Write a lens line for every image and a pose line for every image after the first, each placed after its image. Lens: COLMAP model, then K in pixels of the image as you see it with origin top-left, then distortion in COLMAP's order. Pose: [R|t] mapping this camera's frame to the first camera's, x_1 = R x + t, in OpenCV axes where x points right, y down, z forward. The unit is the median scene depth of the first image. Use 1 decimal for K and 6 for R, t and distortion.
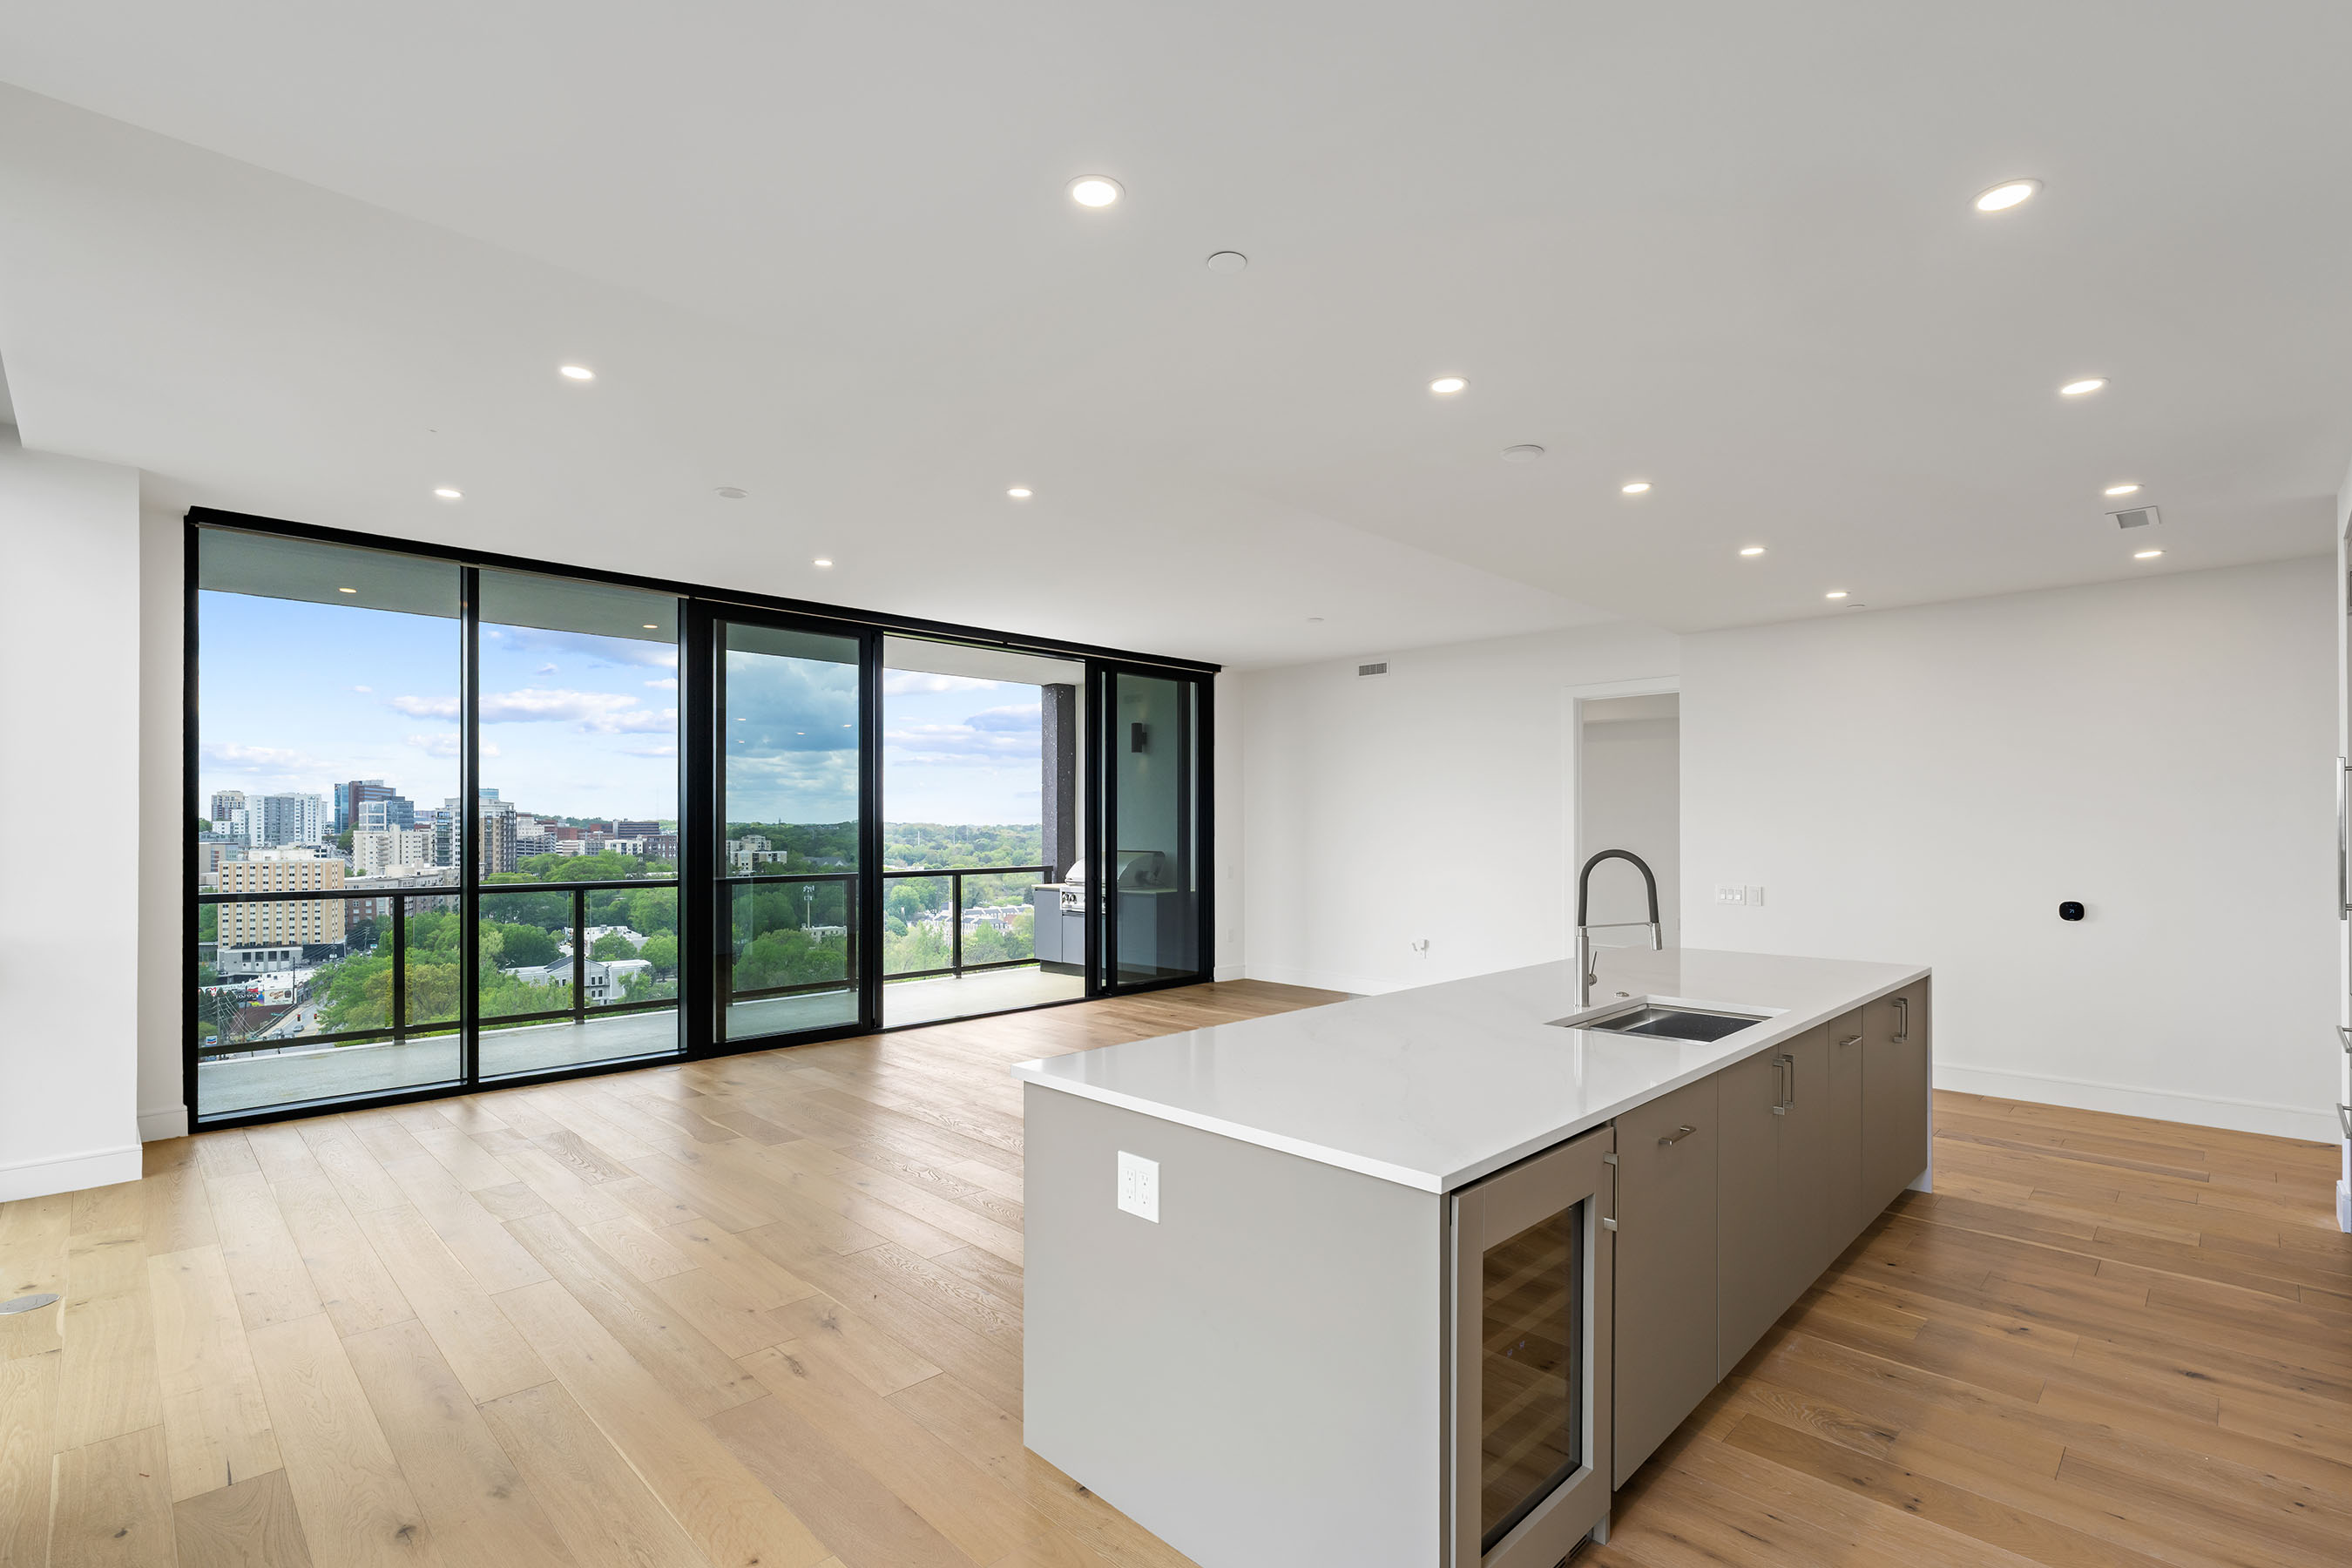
lens RADIAL K [[1072.1, 0, 1128.2], [0, 1072.1, 826.8], [0, 0, 1]] dist [-0.000511, 0.000056]
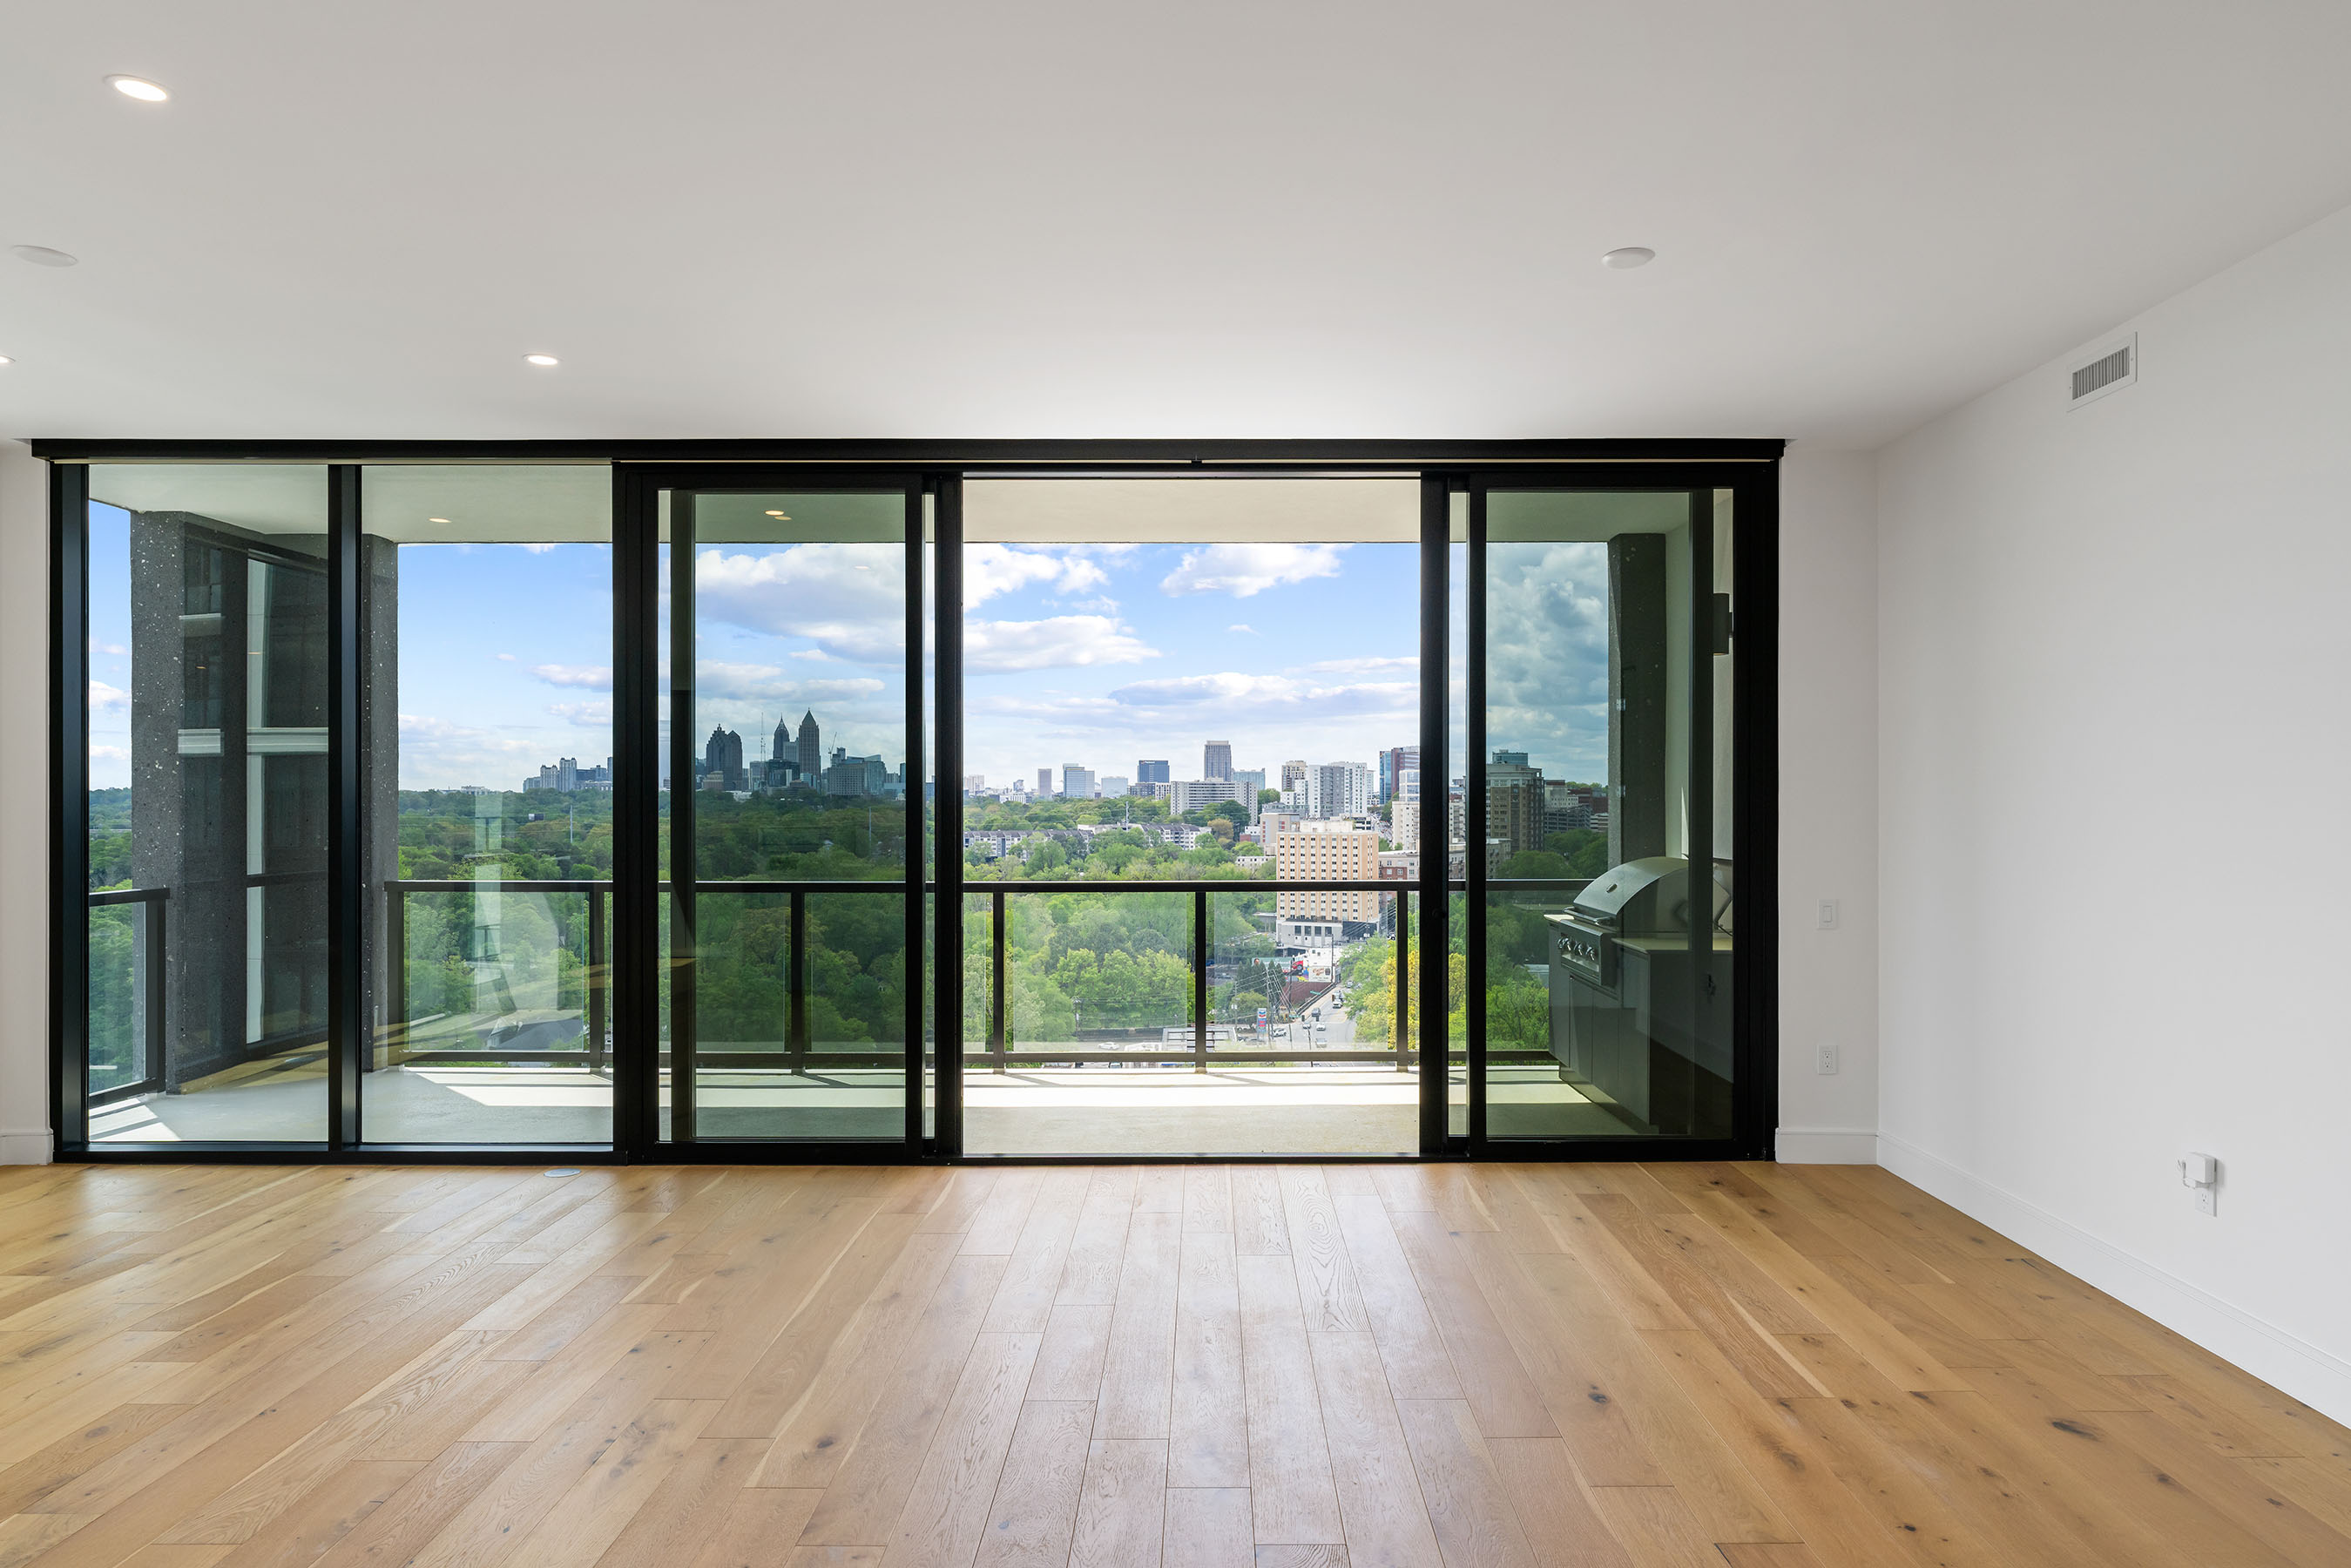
lens RADIAL K [[1414.2, 0, 1213.9], [0, 1414.2, 794.6], [0, 0, 1]] dist [-0.001546, -0.000526]
pose [[0.729798, -0.001366, -0.683661, 0.351653], [0.000186, 0.999998, -0.001800, -0.005502], [0.683663, 0.001186, 0.729797, 0.475859]]
